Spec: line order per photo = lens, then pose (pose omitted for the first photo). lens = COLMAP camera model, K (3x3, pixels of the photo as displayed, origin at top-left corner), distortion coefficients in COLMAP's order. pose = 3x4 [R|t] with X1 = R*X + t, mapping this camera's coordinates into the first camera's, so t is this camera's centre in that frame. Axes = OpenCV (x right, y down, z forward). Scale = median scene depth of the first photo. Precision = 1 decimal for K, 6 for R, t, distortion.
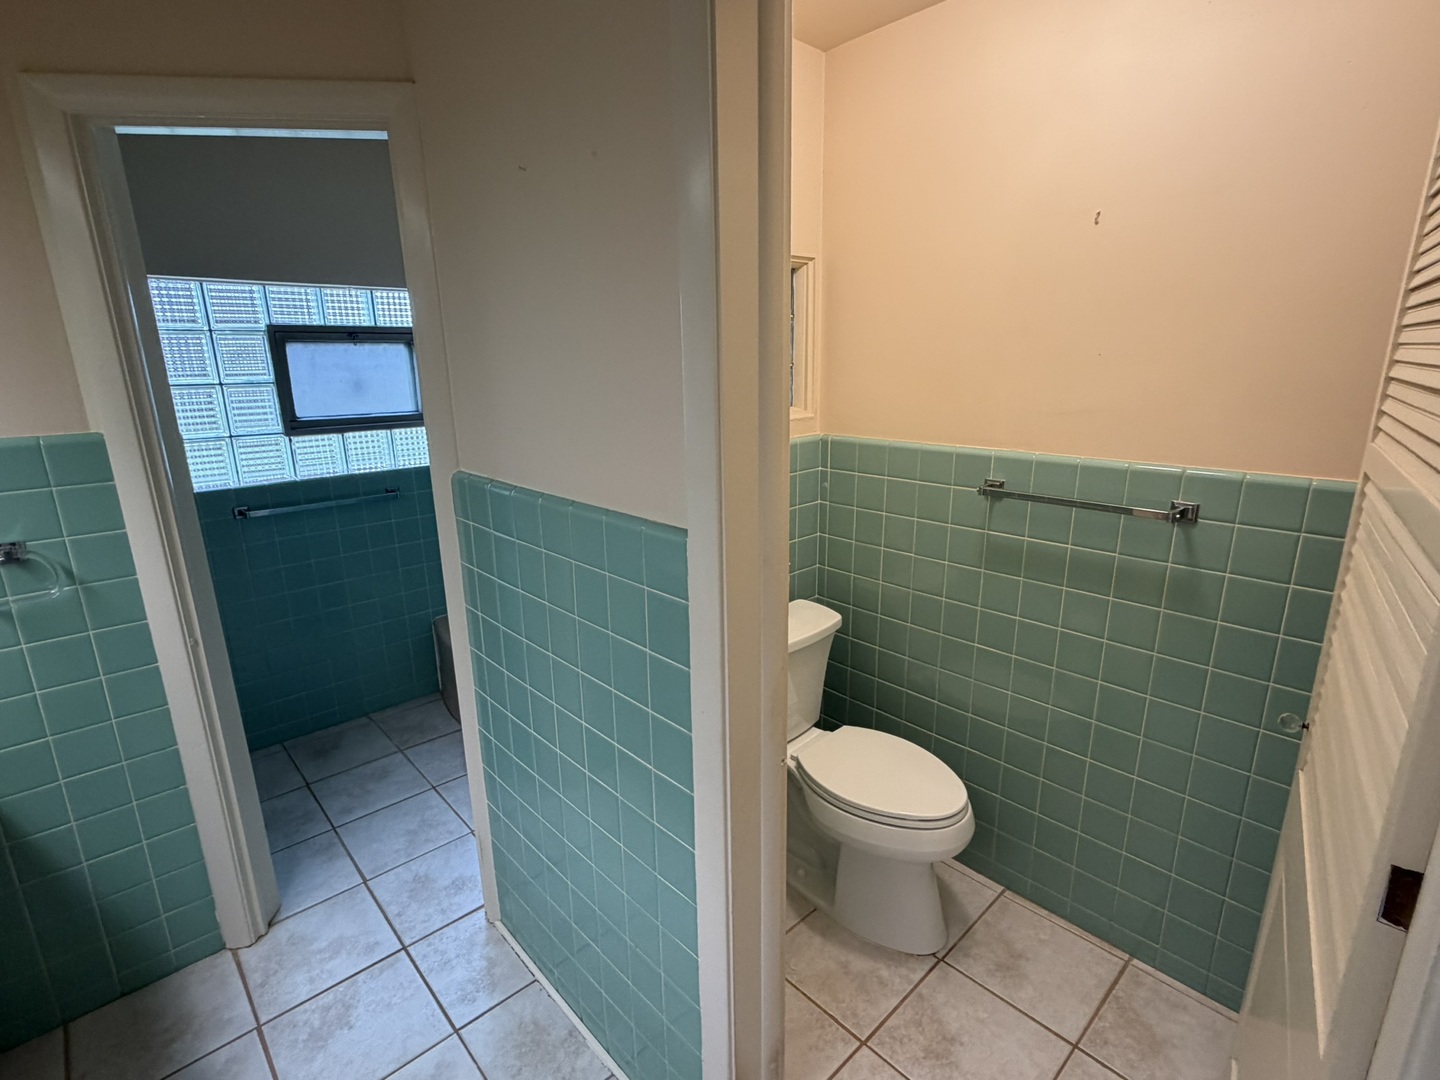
lens RADIAL K [[709.8, 0, 722.8], [0, 709.8, 541.1], [0, 0, 1]] dist [-0.002291, 0.000280]
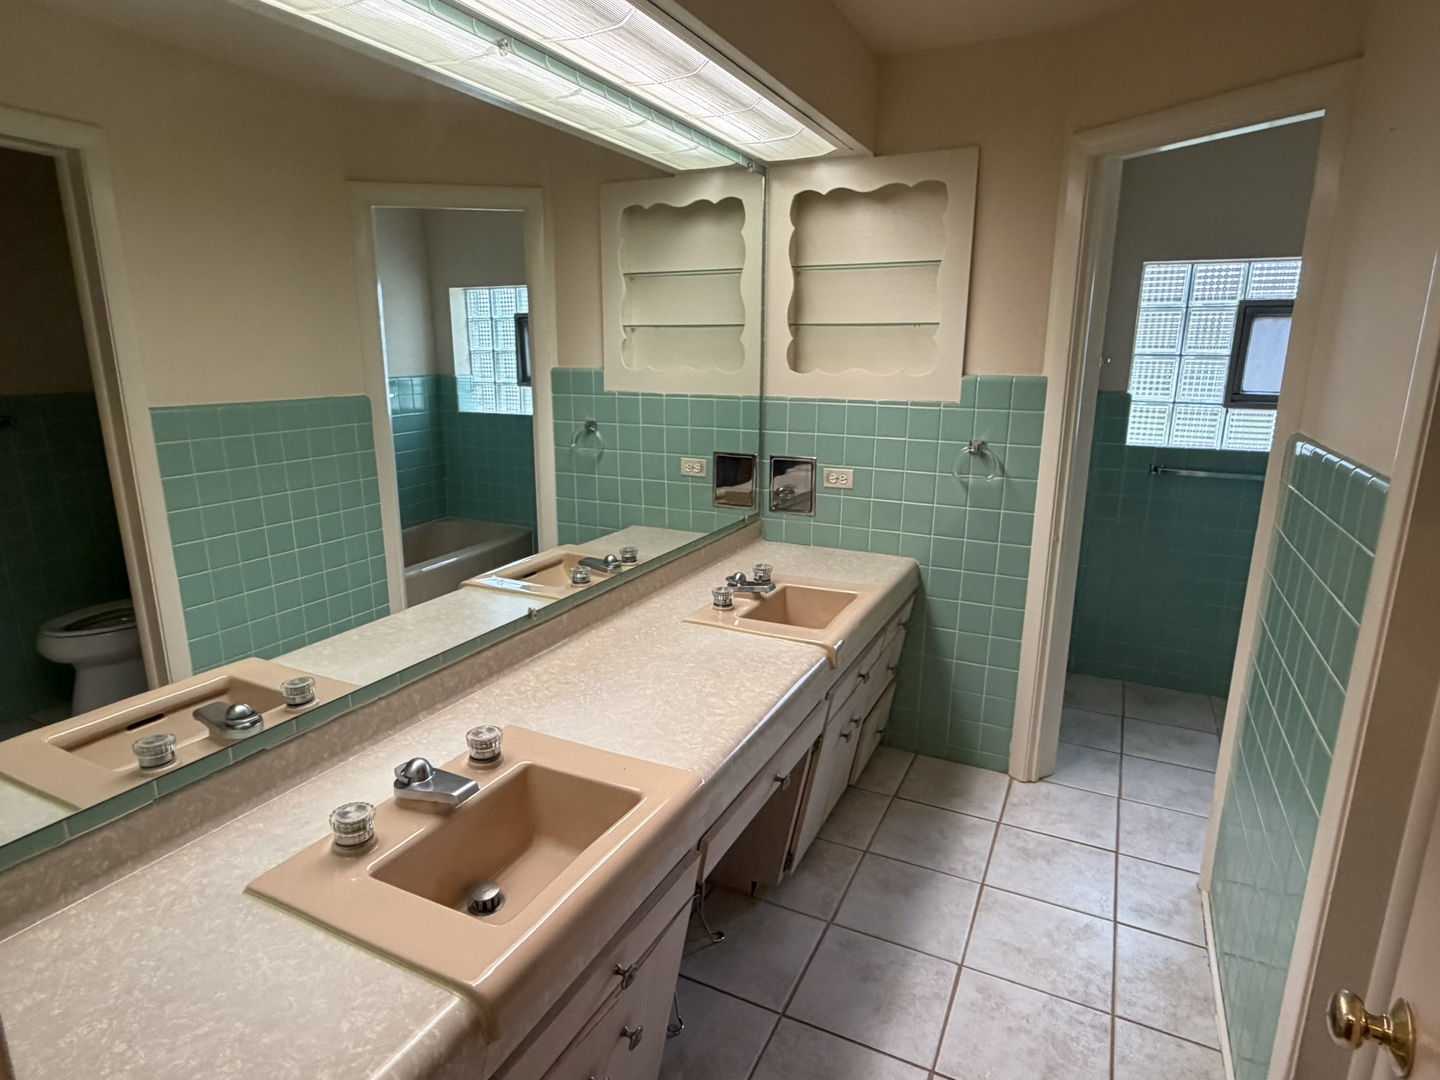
lens RADIAL K [[799.7, 0, 718.9], [0, 799.7, 538.3], [0, 0, 1]] dist [0.006974, 0.002217]
pose [[0.350033, 0.235602, -0.906625, 0.294061], [-0.253150, 0.955633, 0.150601, 0.056902], [0.901882, 0.176797, 0.394146, -0.122207]]
